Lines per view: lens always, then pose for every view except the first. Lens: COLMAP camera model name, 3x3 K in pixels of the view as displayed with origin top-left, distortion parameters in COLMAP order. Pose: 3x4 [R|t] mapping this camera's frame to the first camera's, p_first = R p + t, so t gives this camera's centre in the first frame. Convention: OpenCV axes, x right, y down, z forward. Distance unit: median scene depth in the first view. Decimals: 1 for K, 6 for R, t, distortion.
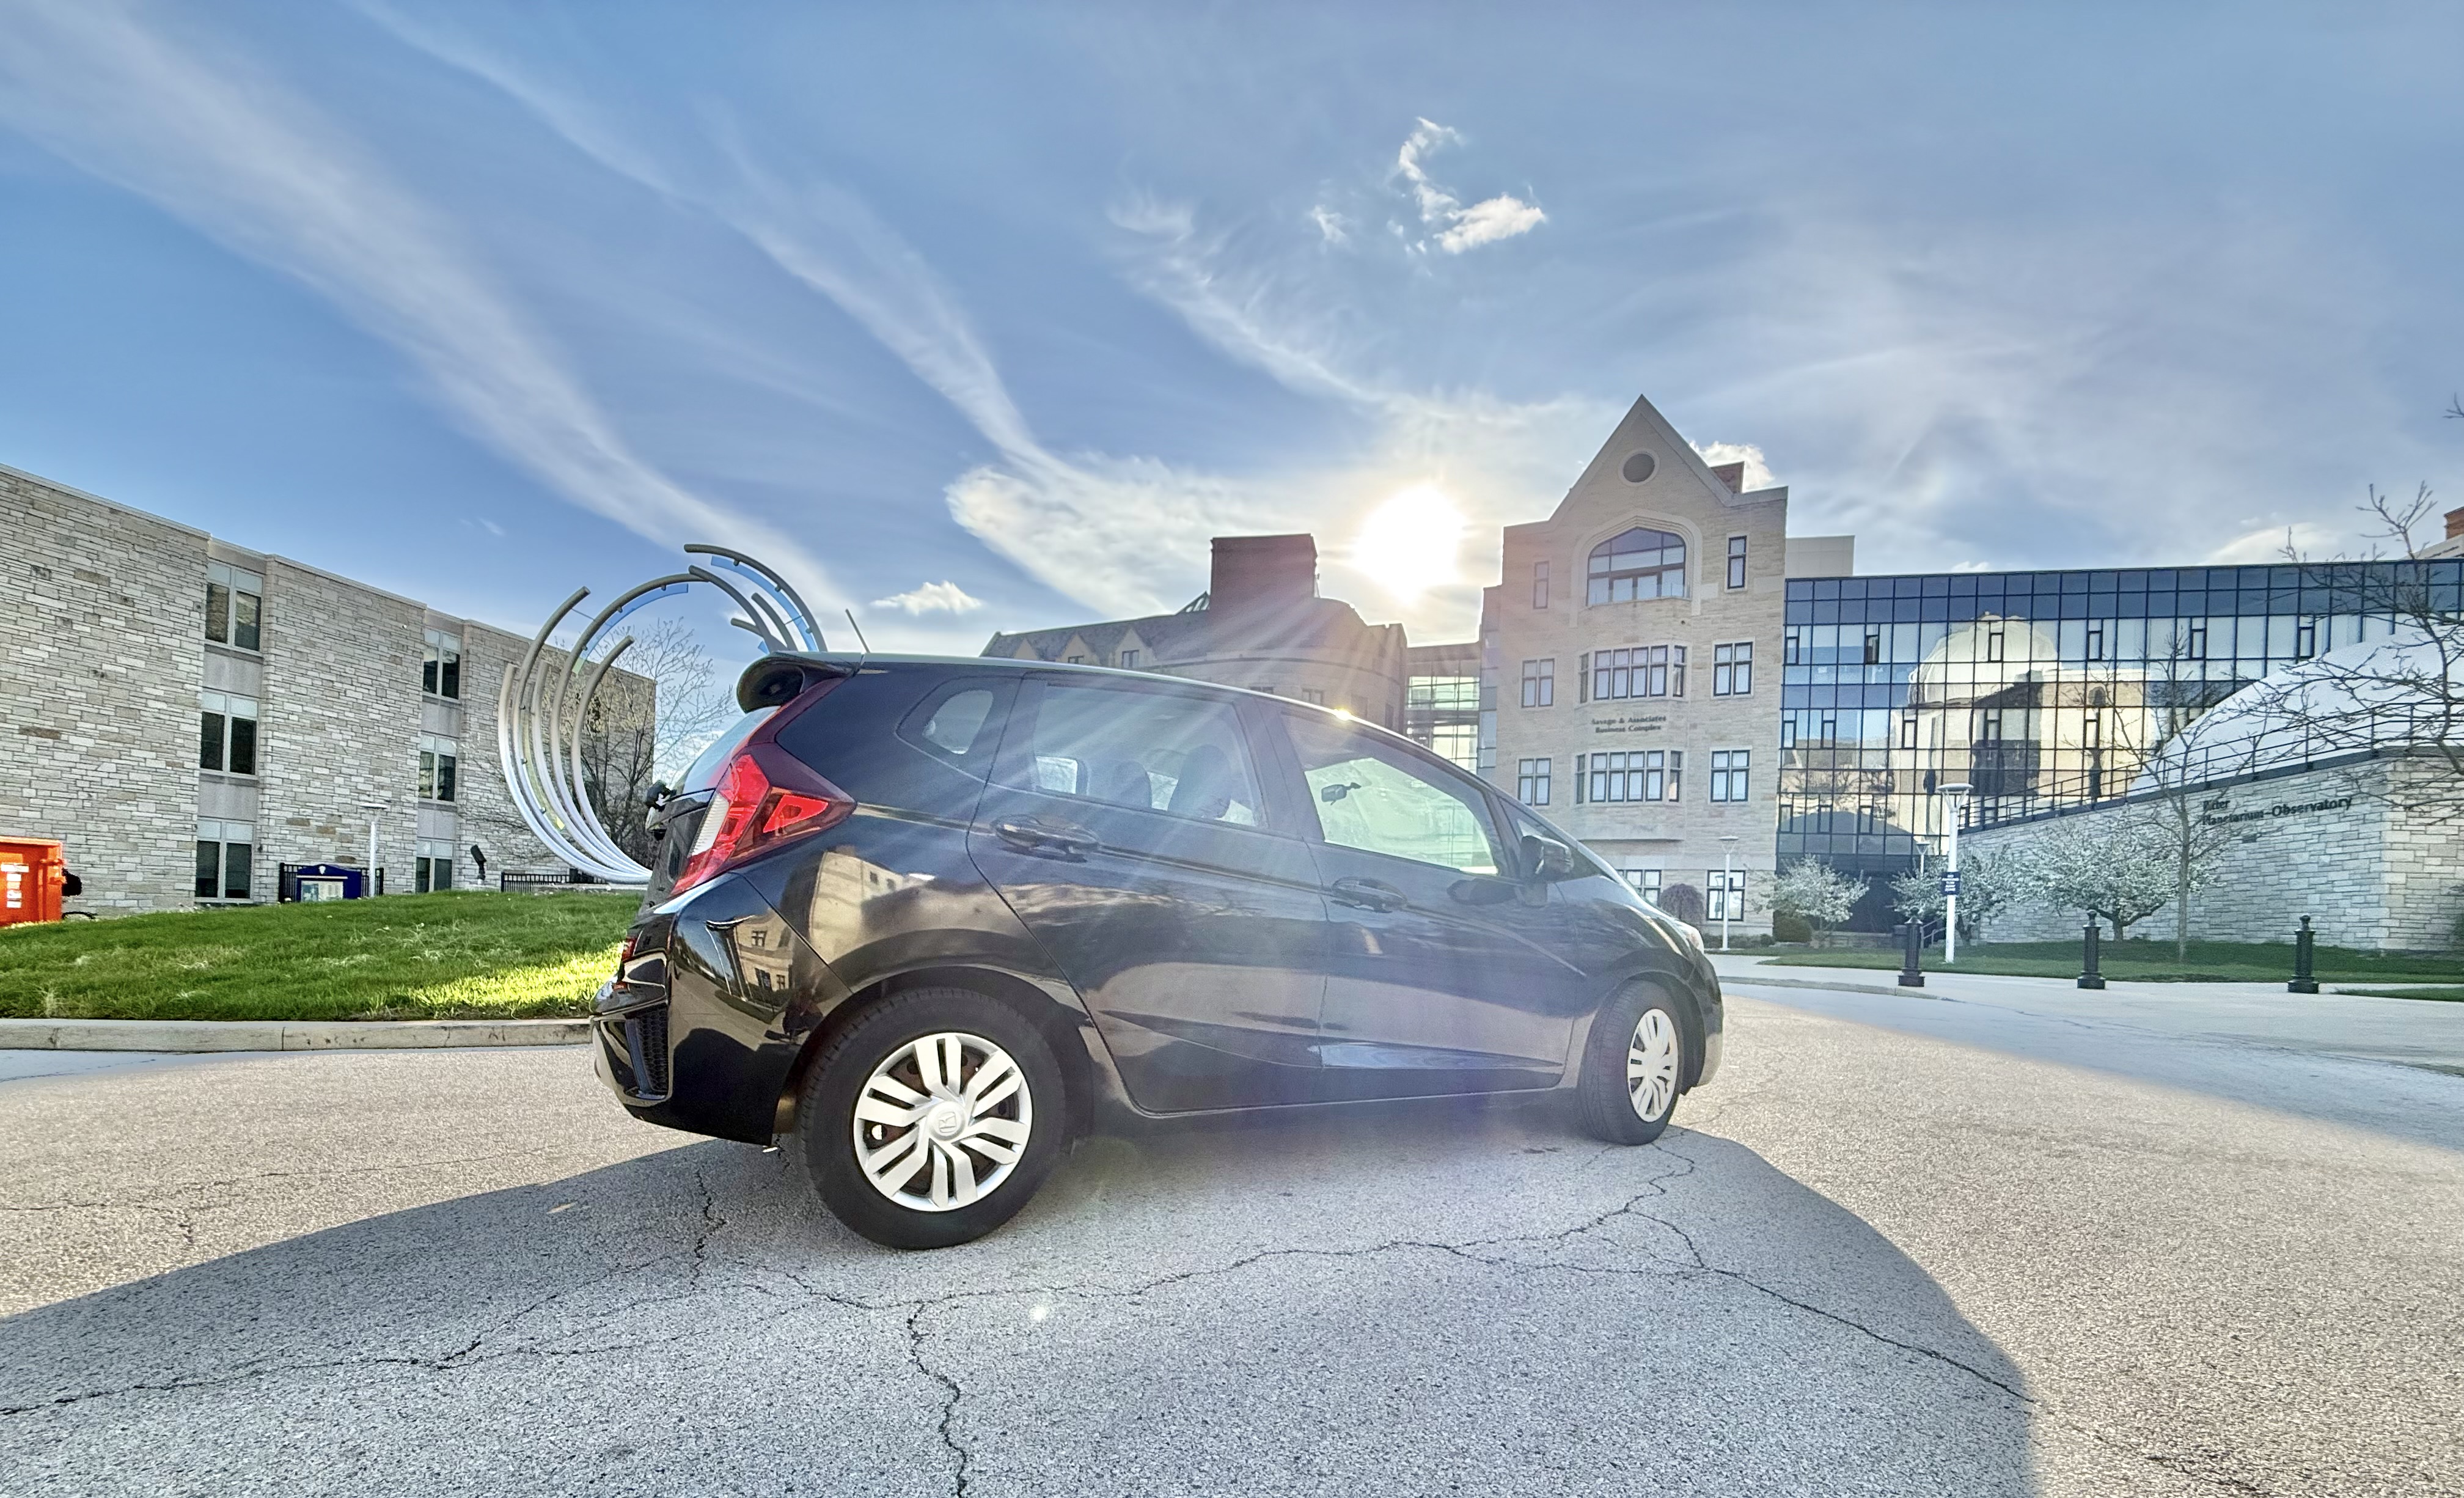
lens RADIAL K [[1057.3, 0, 1307.2], [0, 1057.3, 876.9], [0, 0, 1]] dist [0.000585, -0.001154]
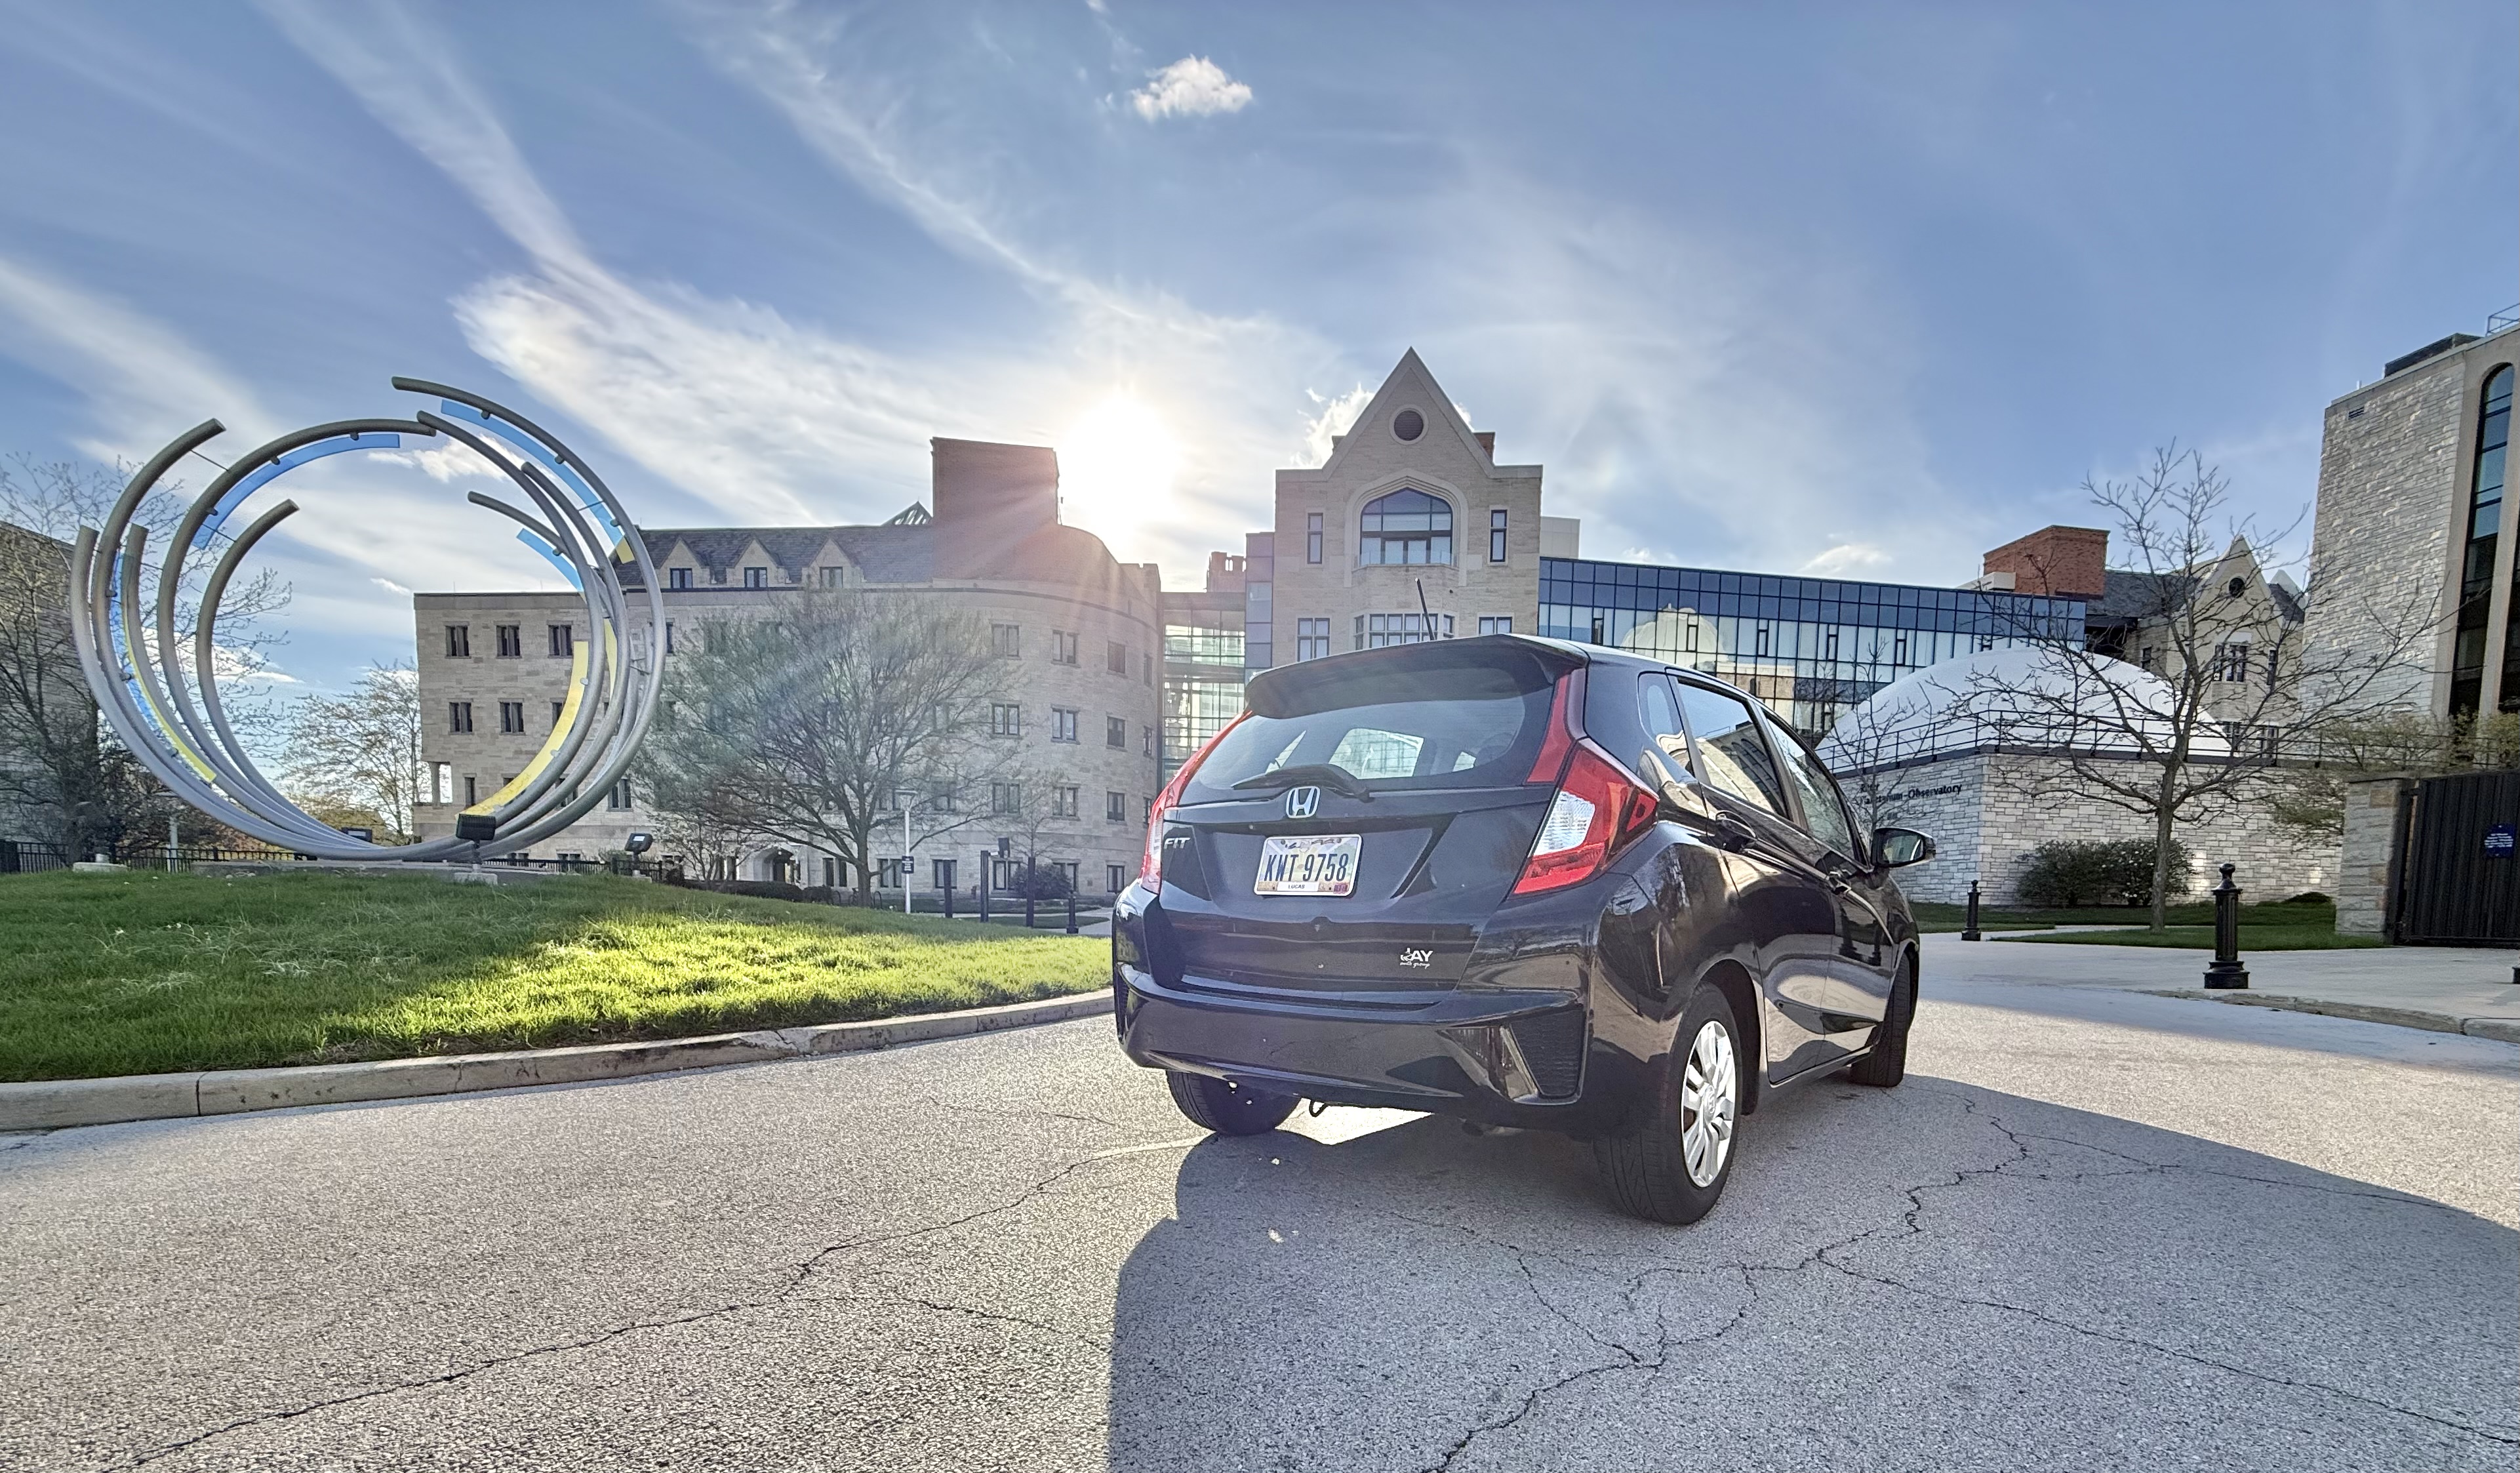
lens RADIAL K [[1176.7, 0, 1271.0], [0, 1176.7, 969.2], [0, 0, 1]] dist [0.001073, -0.000846]
pose [[0.921515, -0.041310, 0.386139, -0.224384], [-0.002651, 0.993634, 0.112629, -0.008539], [-0.388333, -0.104814, 0.915539, 0.002915]]
